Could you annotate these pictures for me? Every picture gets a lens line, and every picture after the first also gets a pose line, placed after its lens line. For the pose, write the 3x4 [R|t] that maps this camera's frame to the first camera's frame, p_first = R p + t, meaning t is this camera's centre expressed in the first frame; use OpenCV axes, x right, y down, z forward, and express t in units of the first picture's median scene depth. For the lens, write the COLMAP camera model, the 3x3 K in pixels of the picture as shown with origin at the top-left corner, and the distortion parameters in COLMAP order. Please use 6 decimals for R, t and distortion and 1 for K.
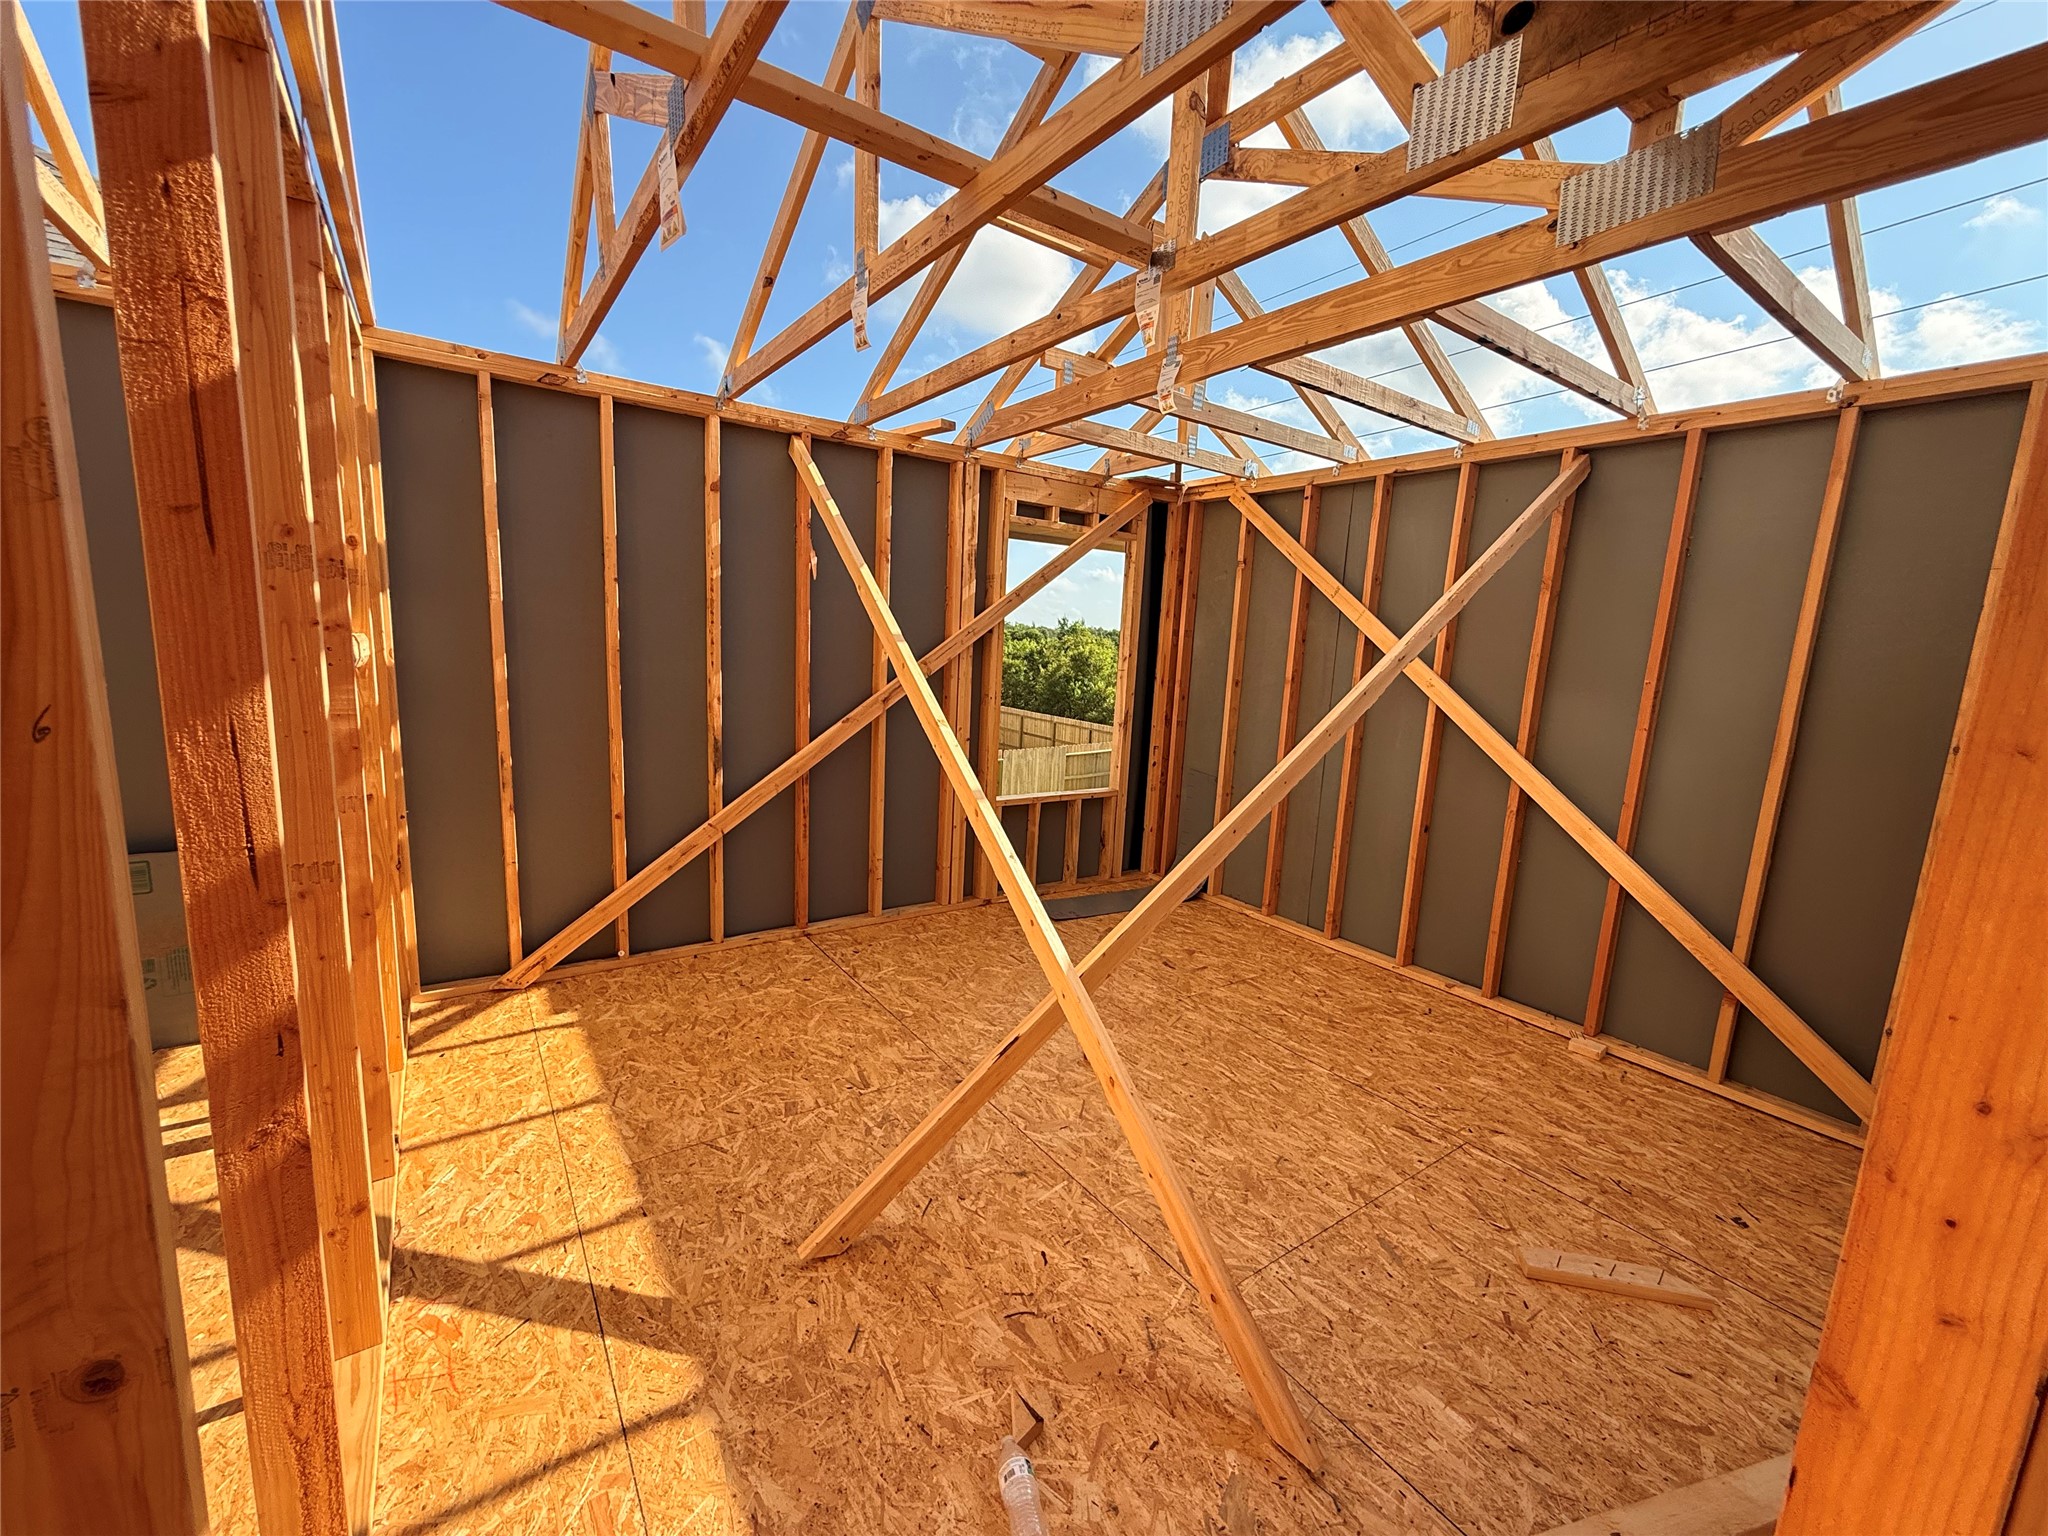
lens RADIAL K [[817.0, 0, 1018.1], [0, 817.0, 770.6], [0, 0, 1]] dist [0.001273, -0.000390]
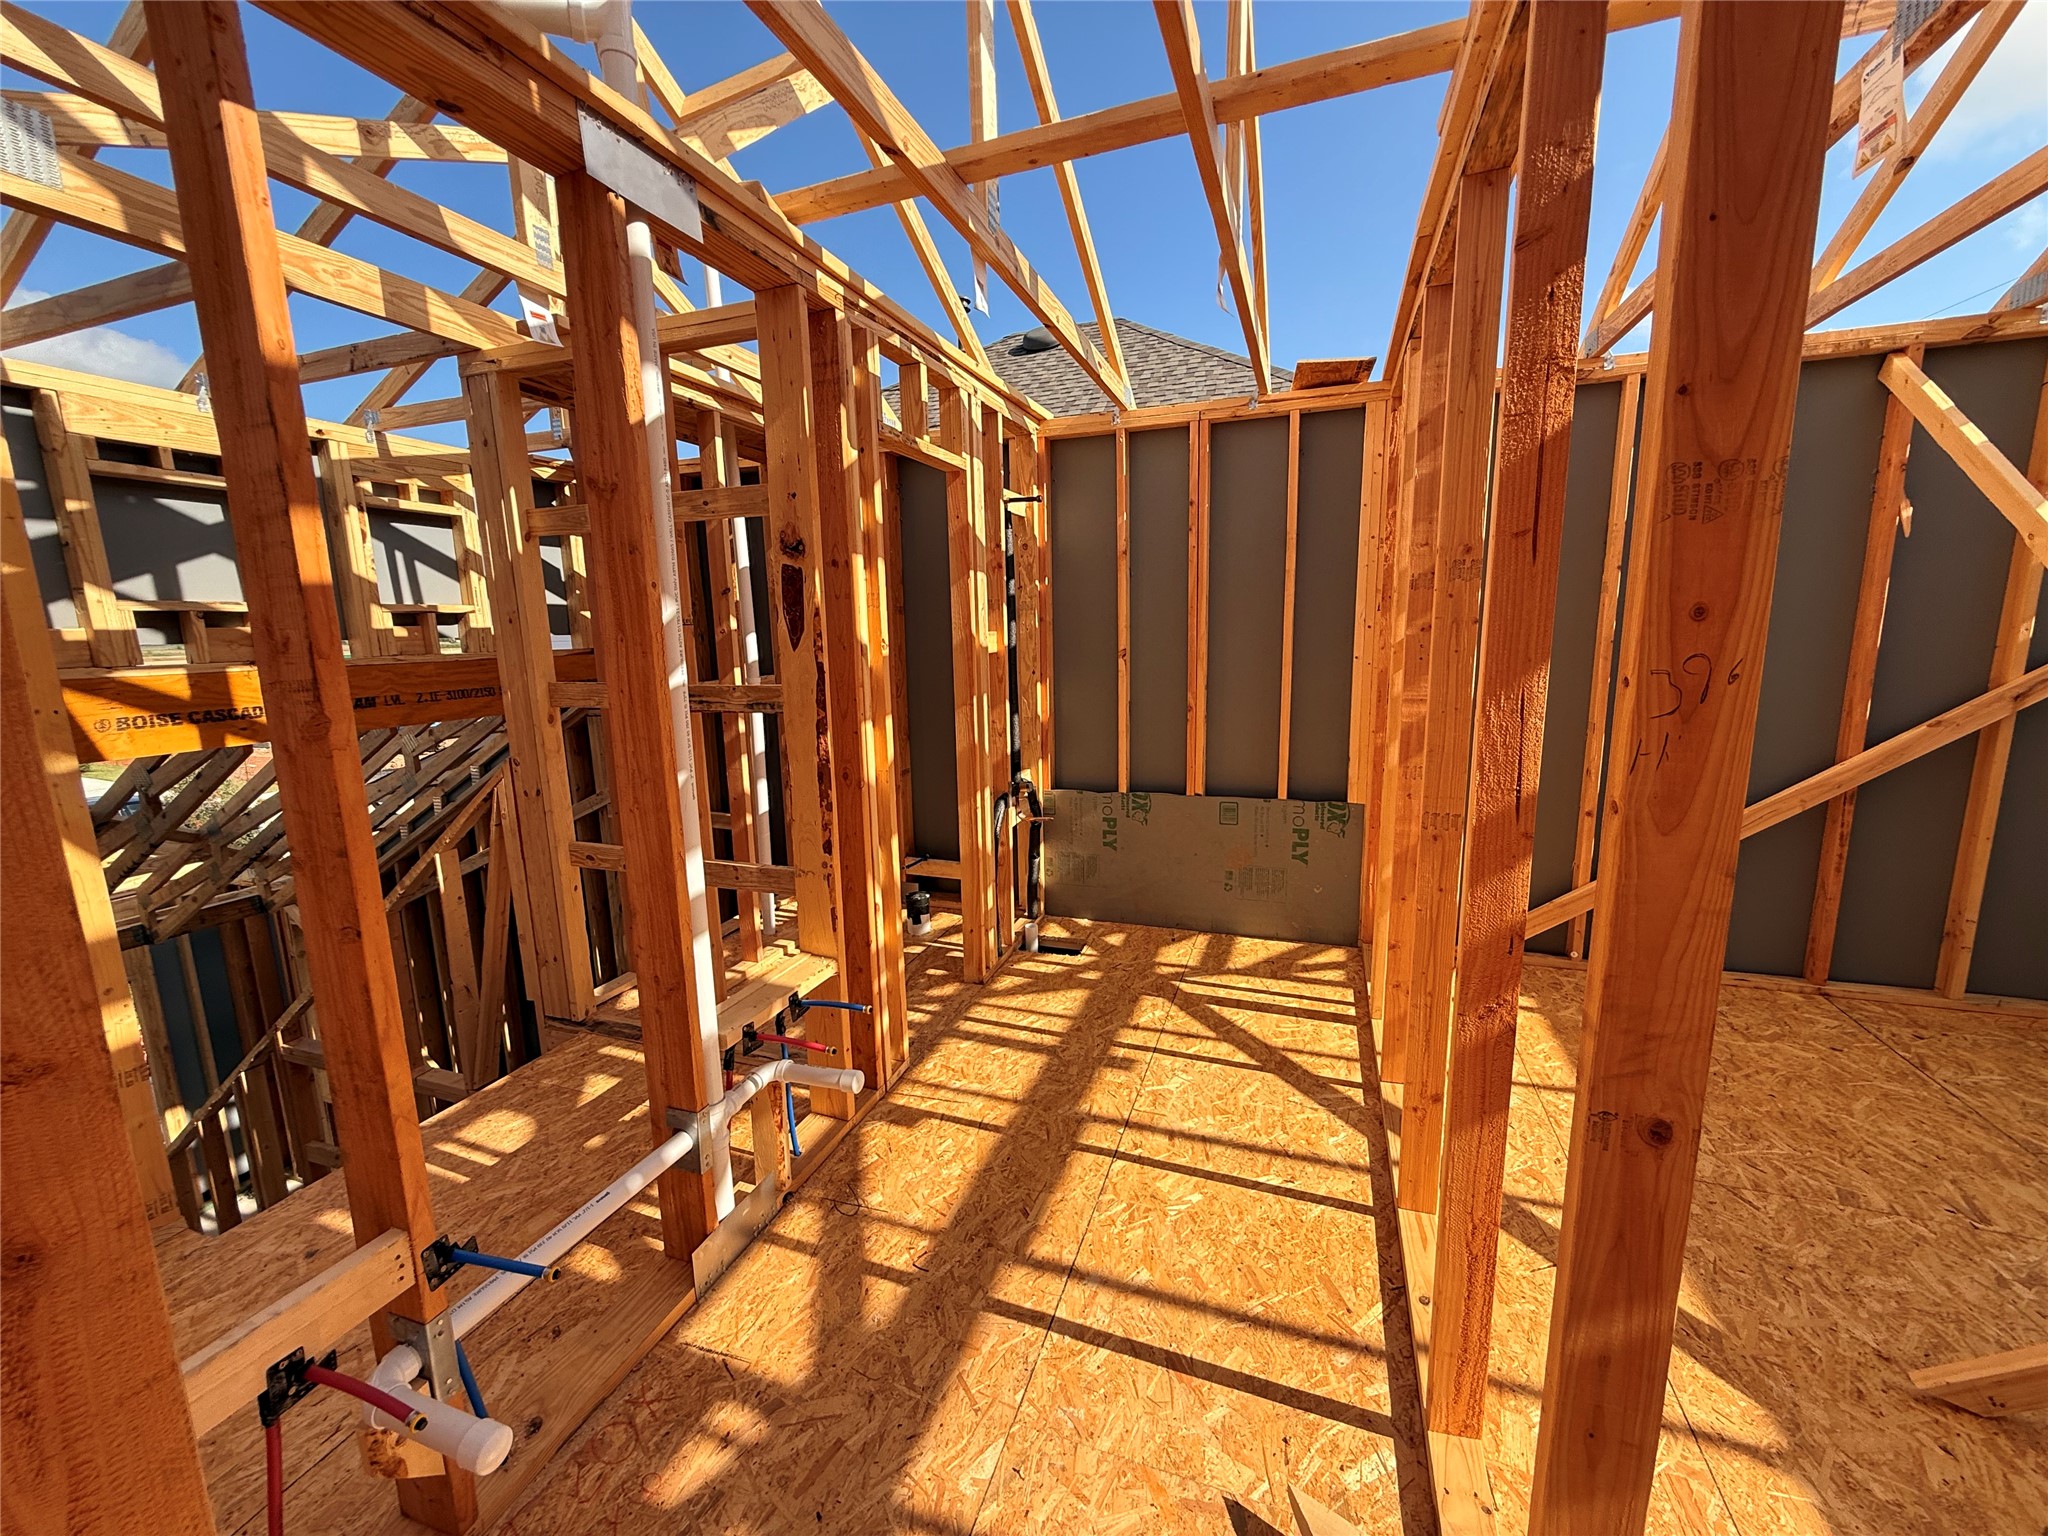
lens RADIAL K [[817.0, 0, 1021.2], [0, 817.0, 770.0], [0, 0, 1]] dist [0.001273, -0.000390]
pose [[0.576130, 0.080308, -0.813403, -0.093229], [-0.082169, 0.995811, 0.040117, 0.020762], [0.813217, 0.043724, 0.580316, -0.110443]]
